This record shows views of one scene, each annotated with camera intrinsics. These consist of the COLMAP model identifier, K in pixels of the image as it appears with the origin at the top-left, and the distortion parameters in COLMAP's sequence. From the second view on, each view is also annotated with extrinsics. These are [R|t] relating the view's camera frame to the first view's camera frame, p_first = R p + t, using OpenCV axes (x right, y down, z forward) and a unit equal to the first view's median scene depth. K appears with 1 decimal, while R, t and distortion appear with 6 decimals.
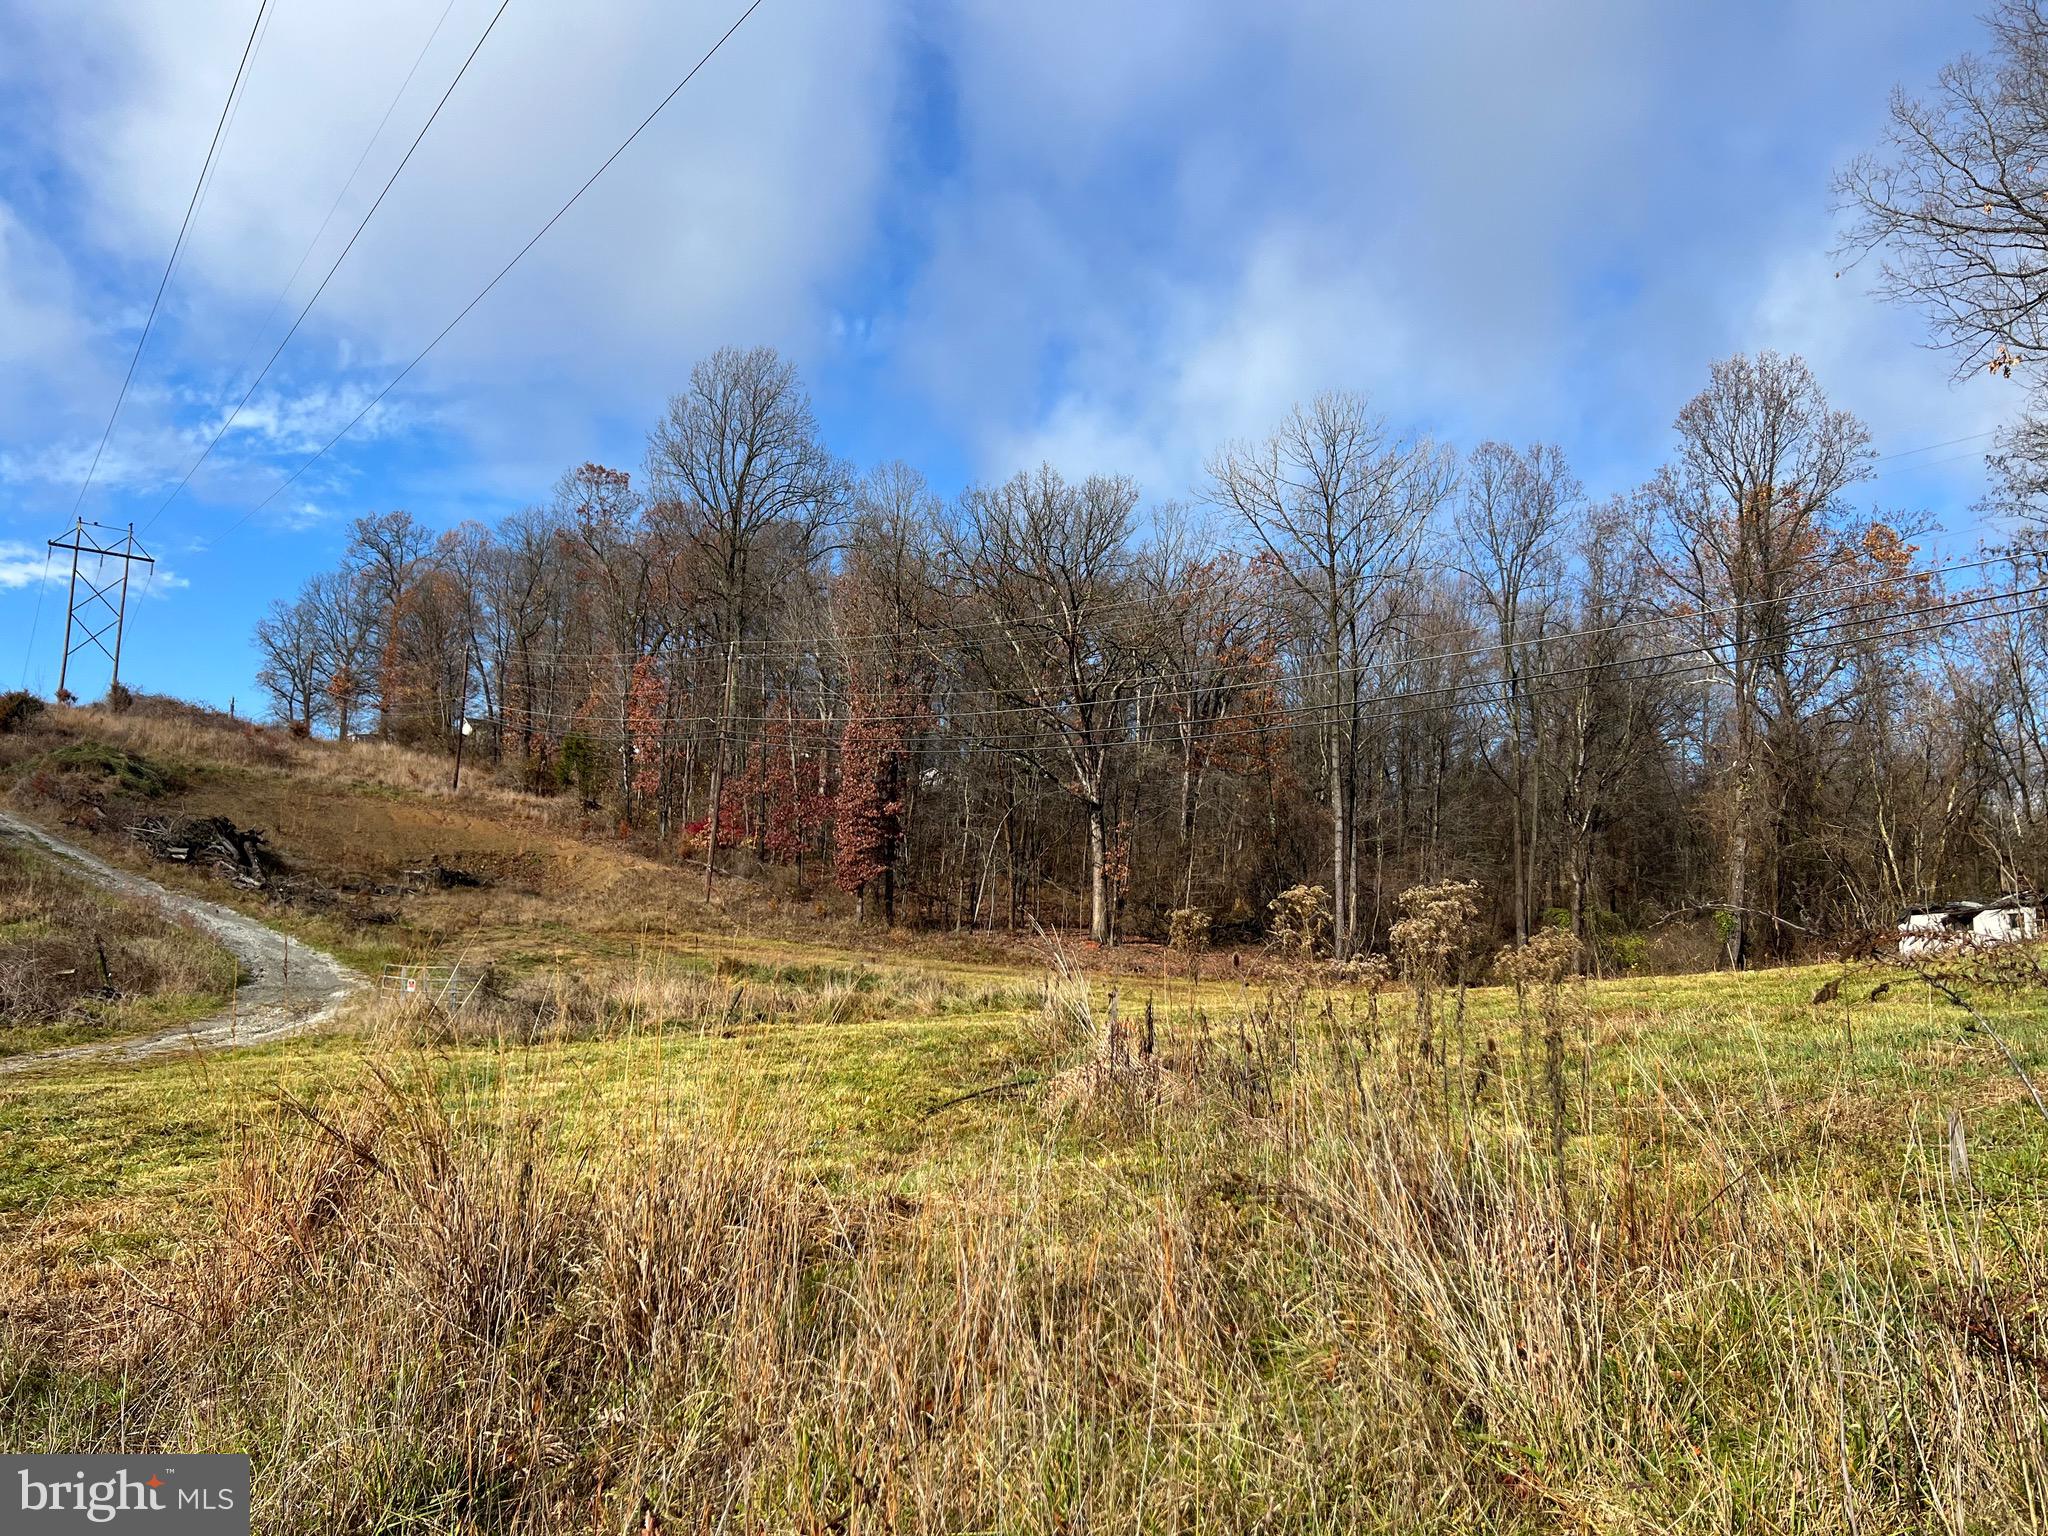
lens RADIAL K [[1536.2, 0, 1036.7], [0, 1536.2, 786.4], [0, 0, 1]] dist [0.042756, -0.058192]
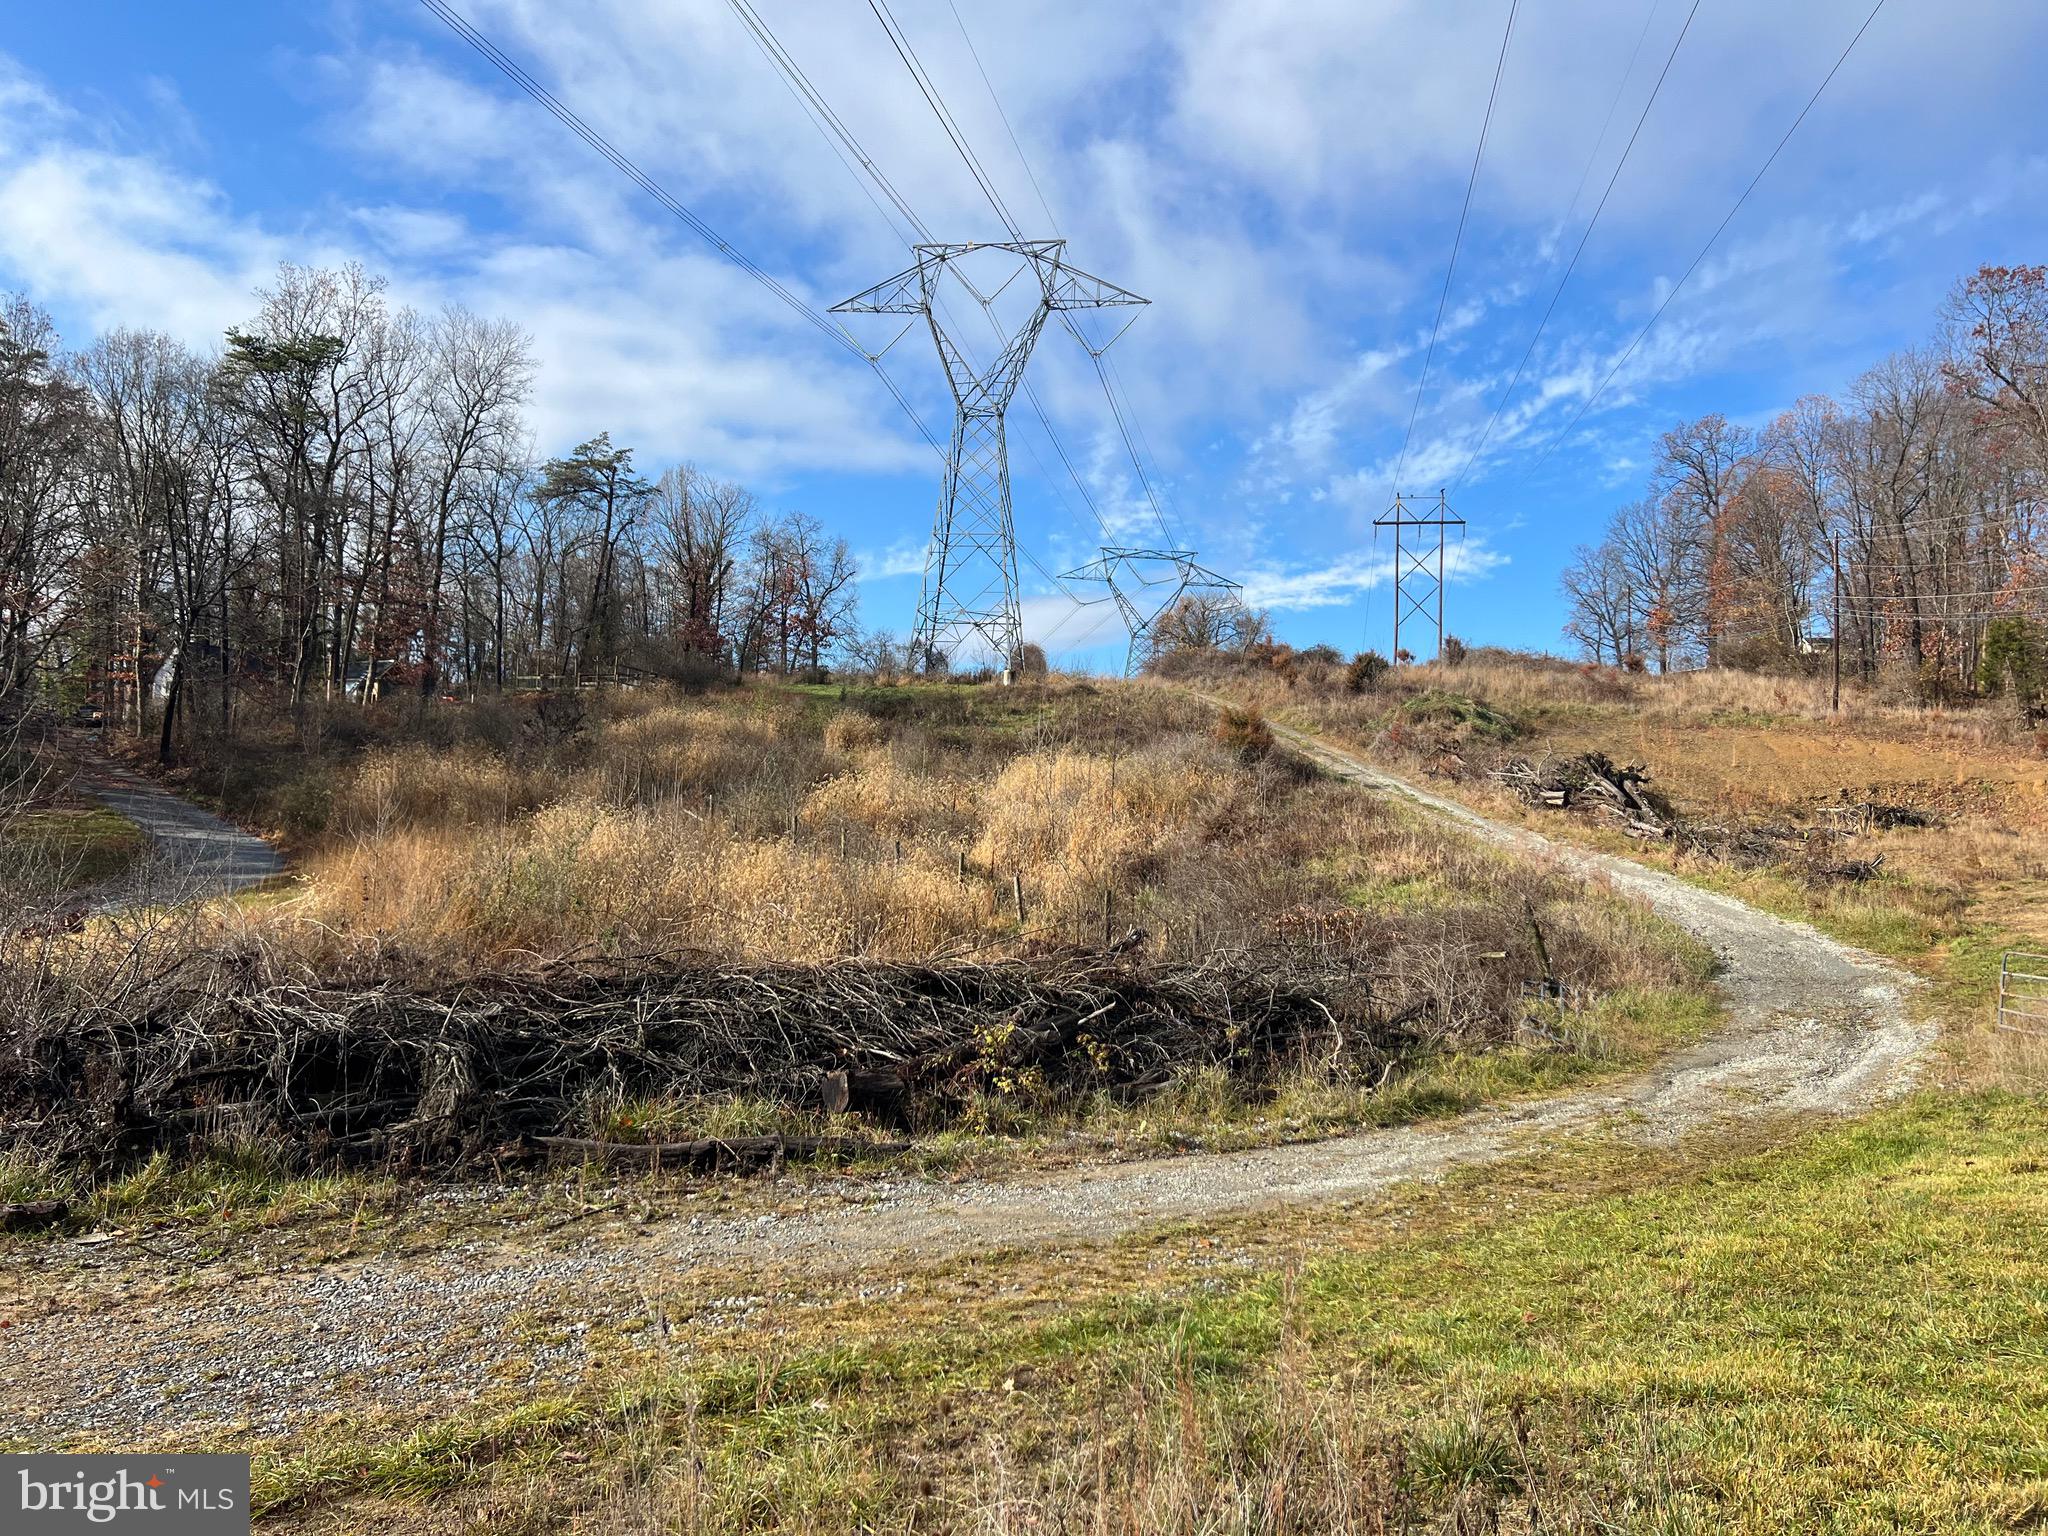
lens RADIAL K [[1536.2, 0, 988.5], [0, 1536.2, 780.6], [0, 0, 1]] dist [0.042756, -0.058192]
pose [[0.680788, -0.060055, -0.730015, -0.099013], [0.079359, 0.996814, -0.007996, 0.010652], [0.728169, -0.052489, 0.683385, 0.133478]]
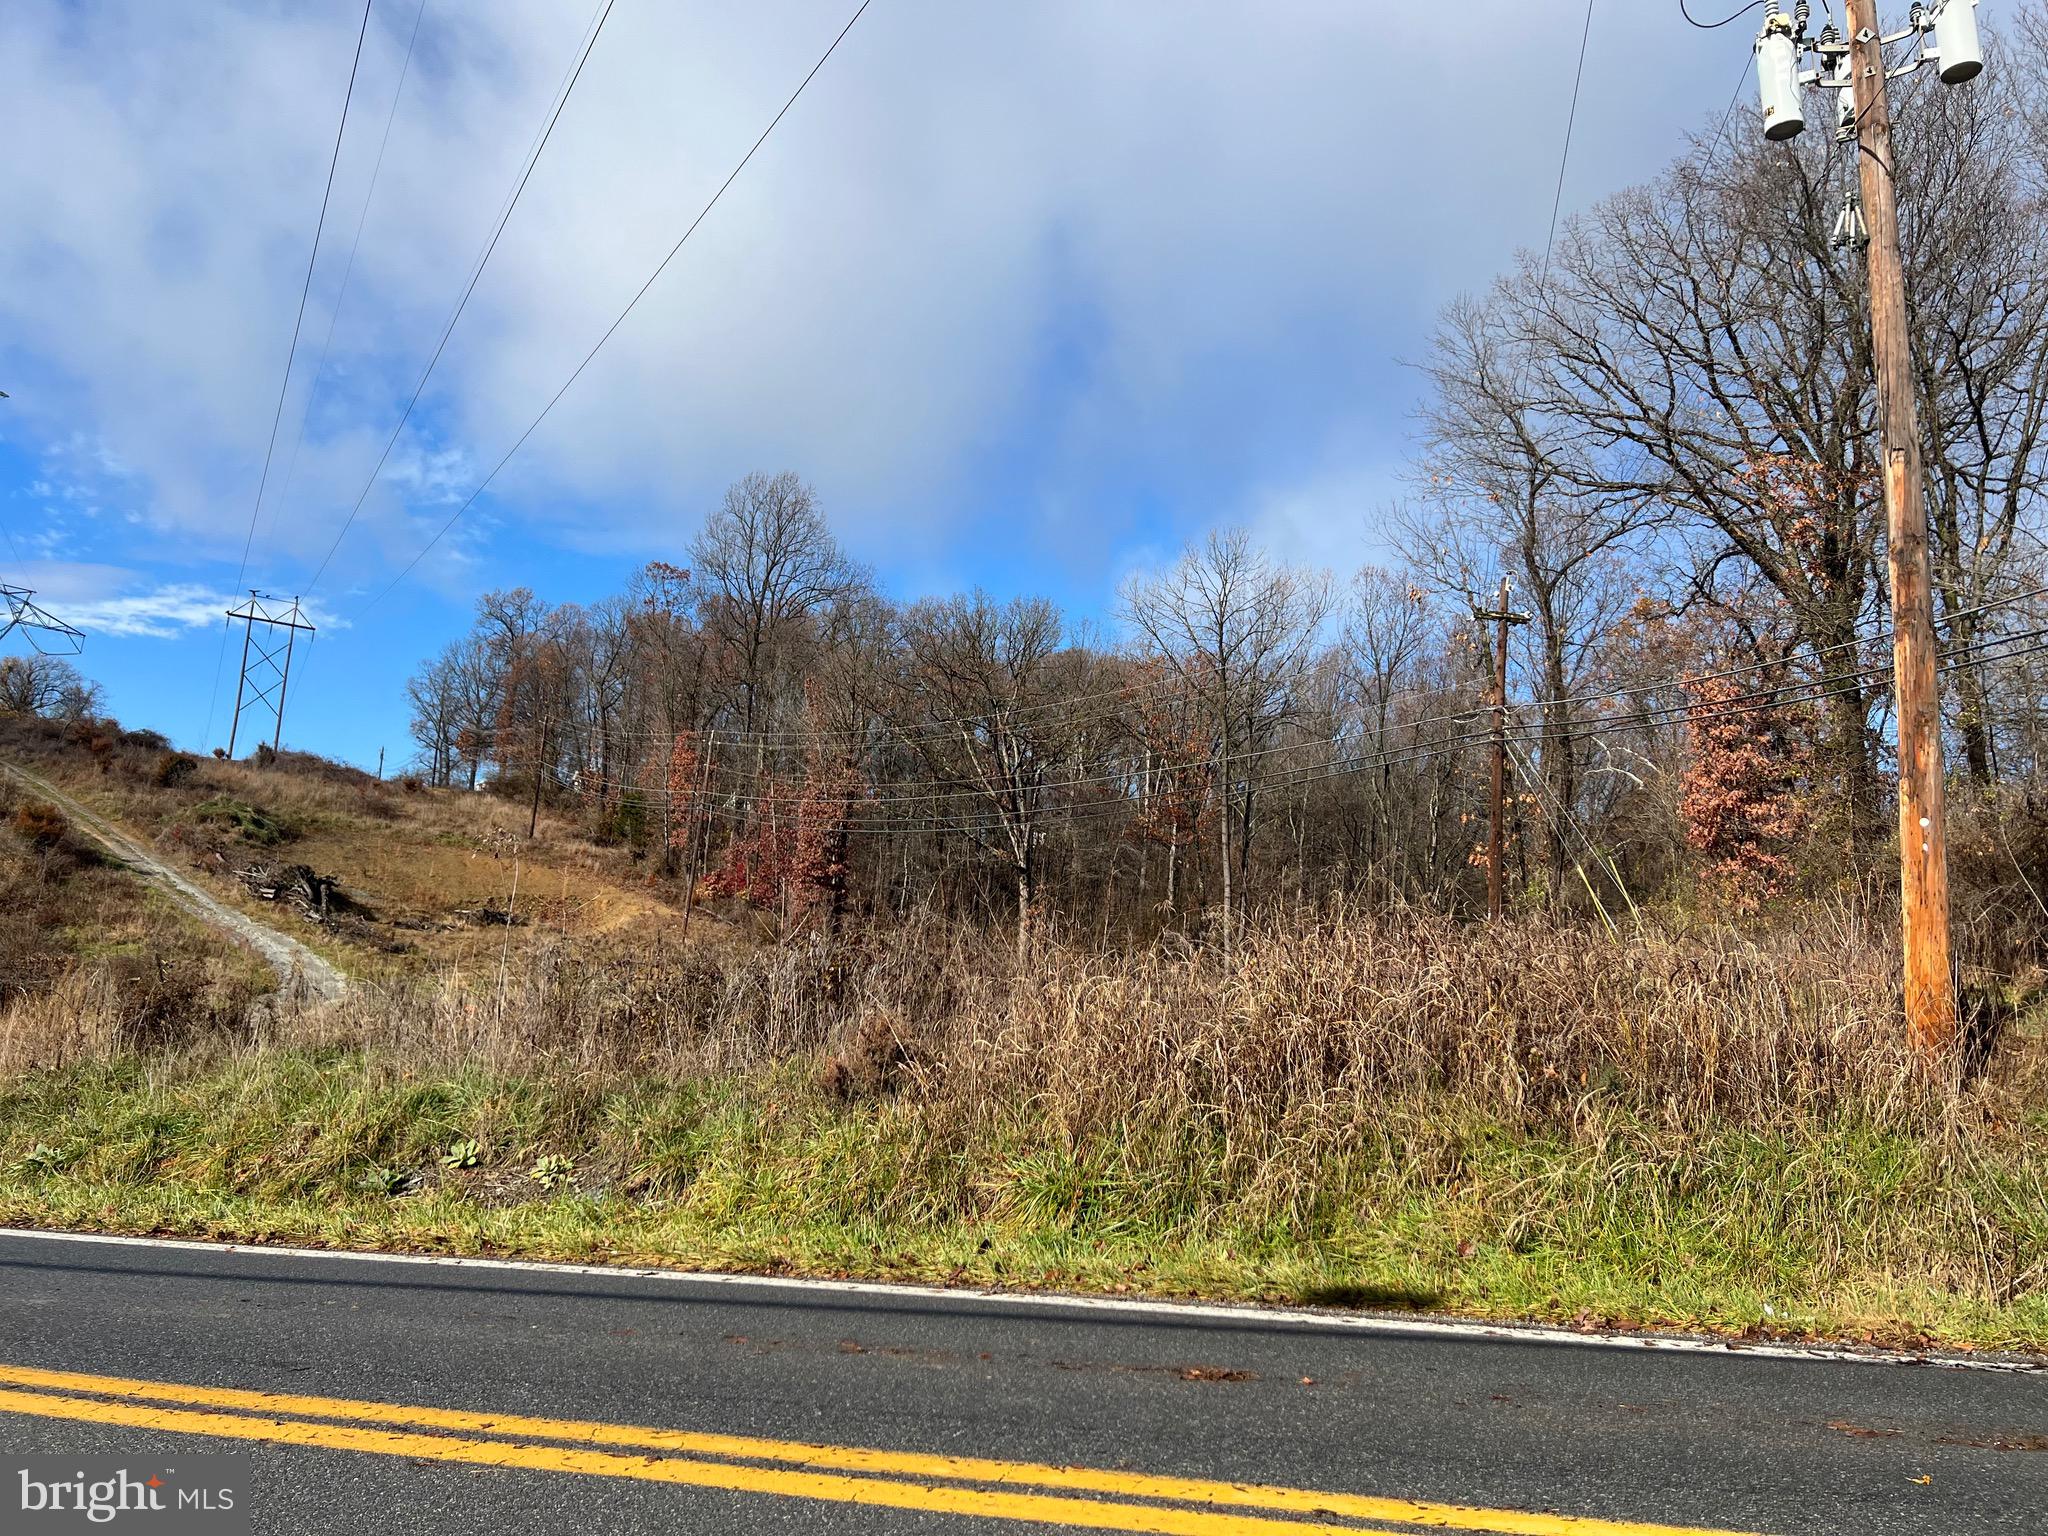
lens RADIAL K [[1536.2, 0, 1059.9], [0, 1536.2, 786.7], [0, 0, 1]] dist [0.042756, -0.058192]
pose [[0.995972, 0.019303, -0.087561, 0.140837], [-0.021880, 0.999353, -0.028562, -0.015159], [0.086953, 0.030362, 0.995750, -0.150348]]
